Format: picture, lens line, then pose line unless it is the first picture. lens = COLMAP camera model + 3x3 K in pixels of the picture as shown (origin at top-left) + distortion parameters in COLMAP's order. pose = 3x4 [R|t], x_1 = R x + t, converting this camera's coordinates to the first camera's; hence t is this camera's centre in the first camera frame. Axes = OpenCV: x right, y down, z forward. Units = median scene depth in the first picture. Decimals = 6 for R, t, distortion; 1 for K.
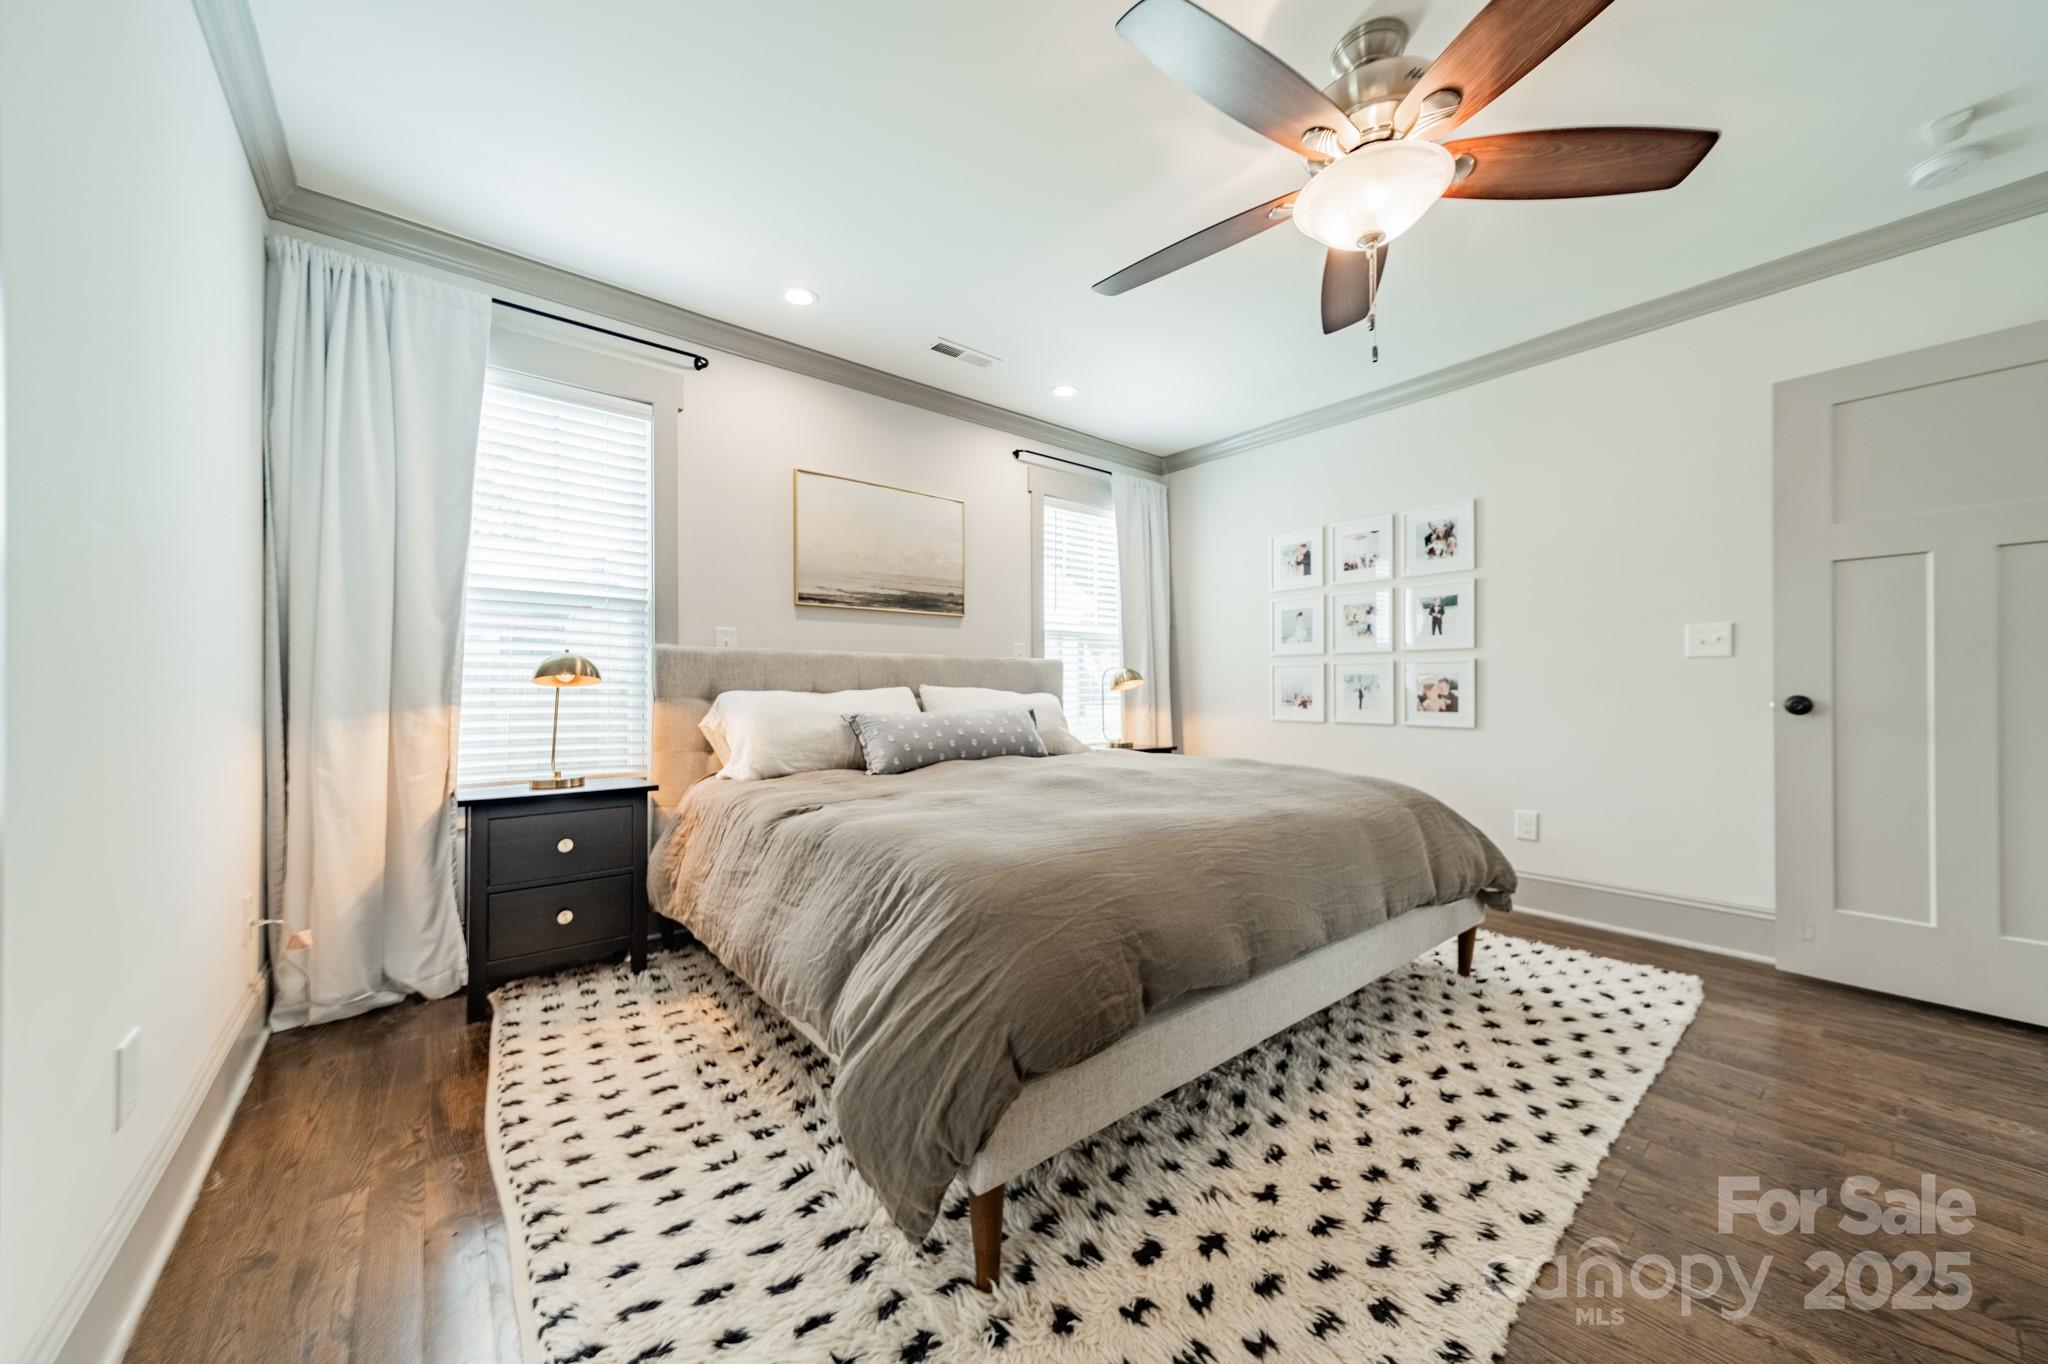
lens RADIAL K [[717.7, 0, 1015.8], [0, 717.7, 688.9], [0, 0, 1]] dist [0.004111, 0.000081]
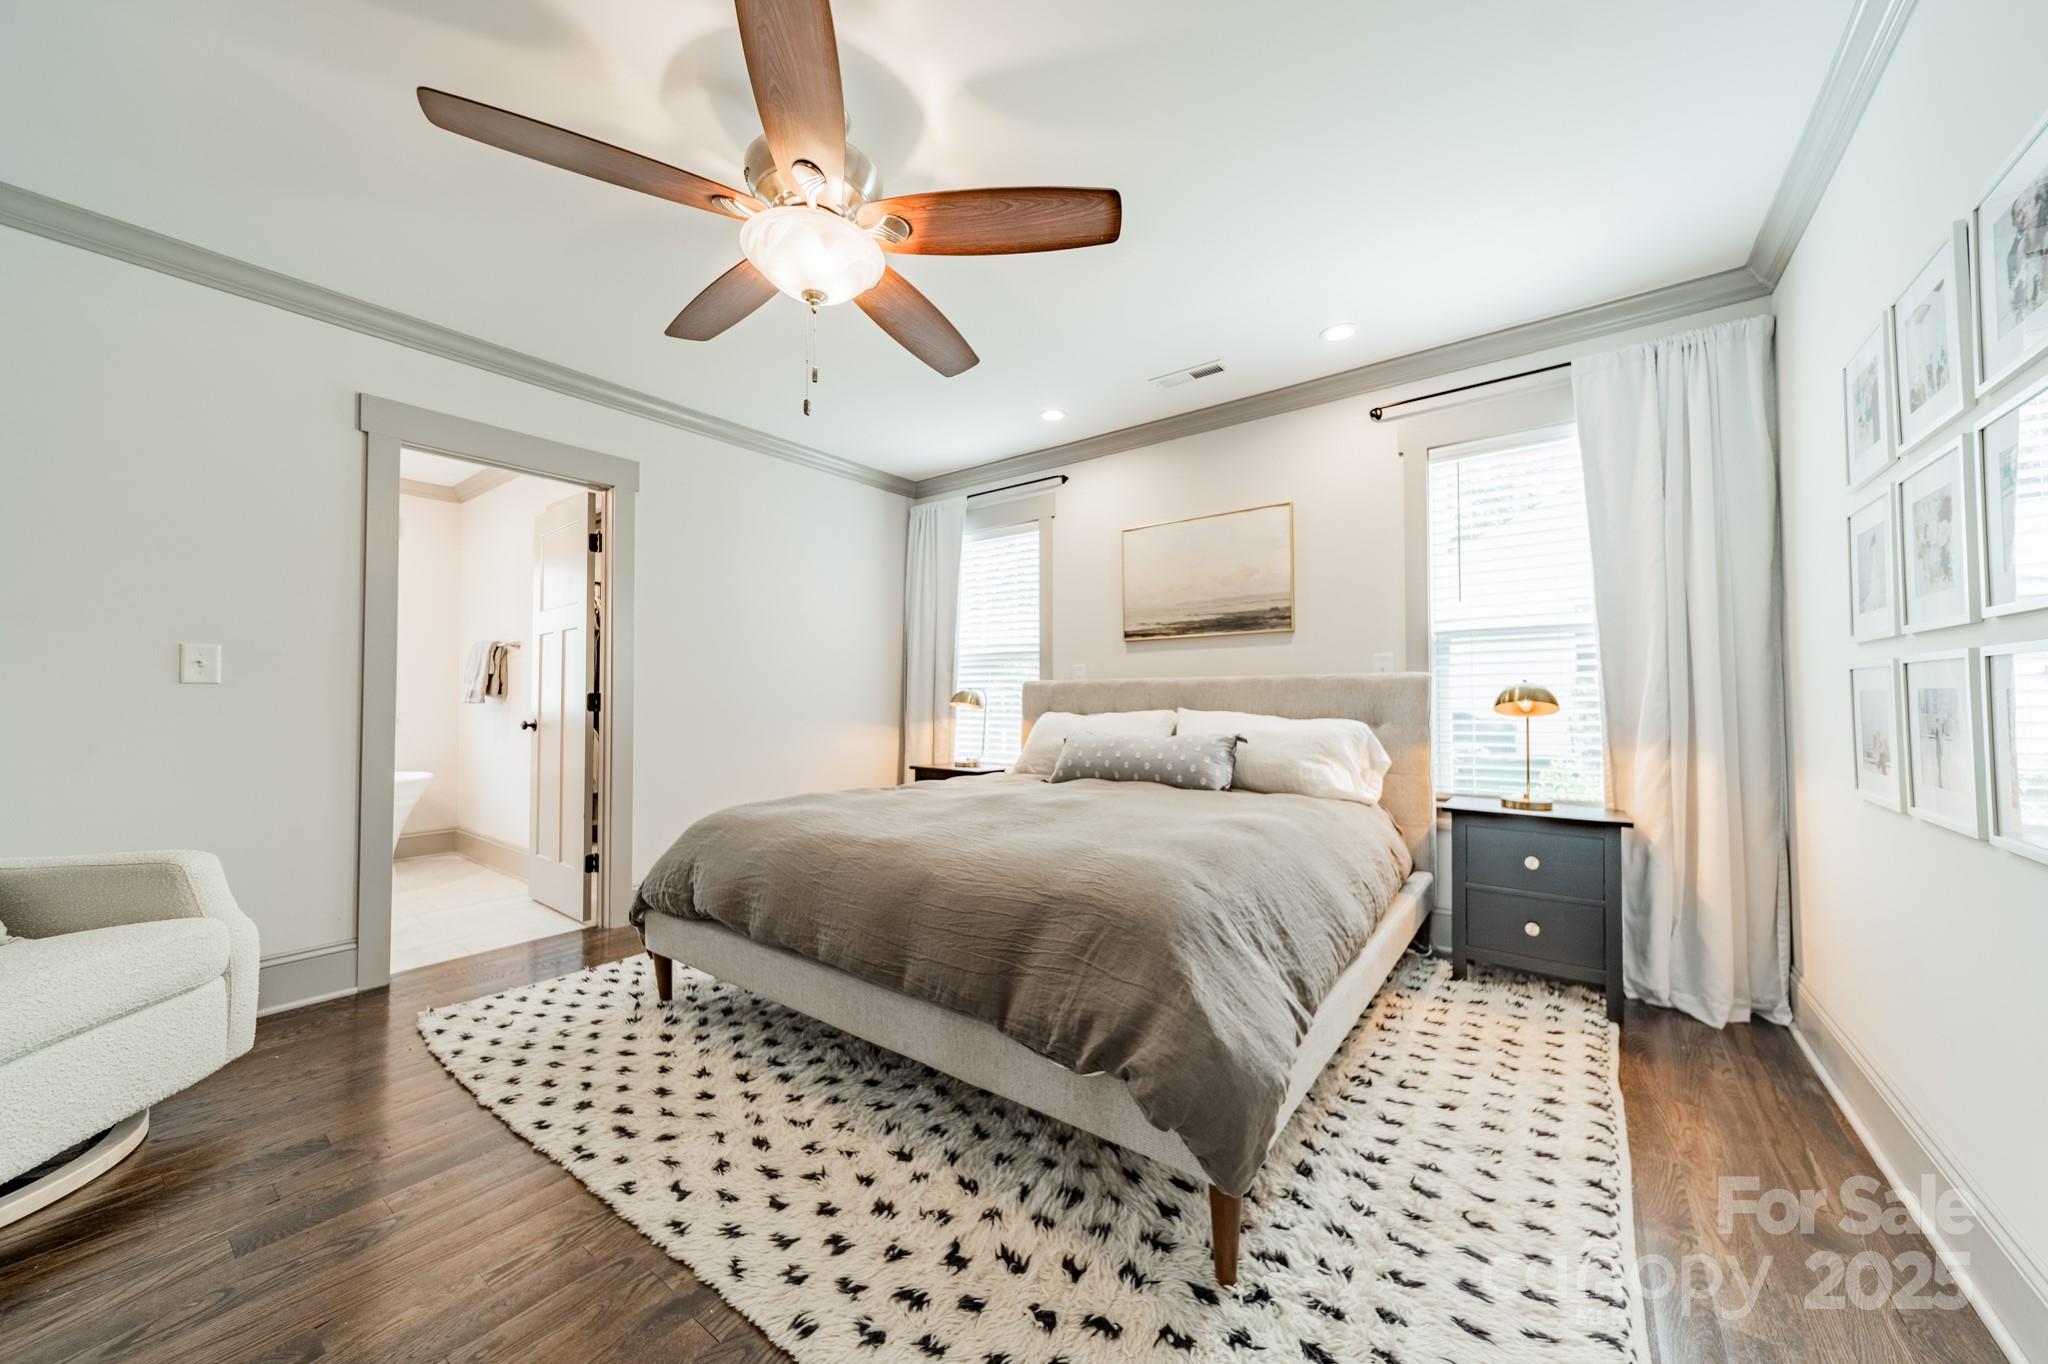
lens RADIAL K [[717.7, 0, 1021.0], [0, 717.7, 674.9], [0, 0, 1]] dist [0.004111, 0.000081]
pose [[0.247276, -0.038799, -0.968168, 0.808212], [-0.003745, 0.999152, -0.040997, -0.010551], [0.968938, 0.013764, 0.246921, 0.529010]]
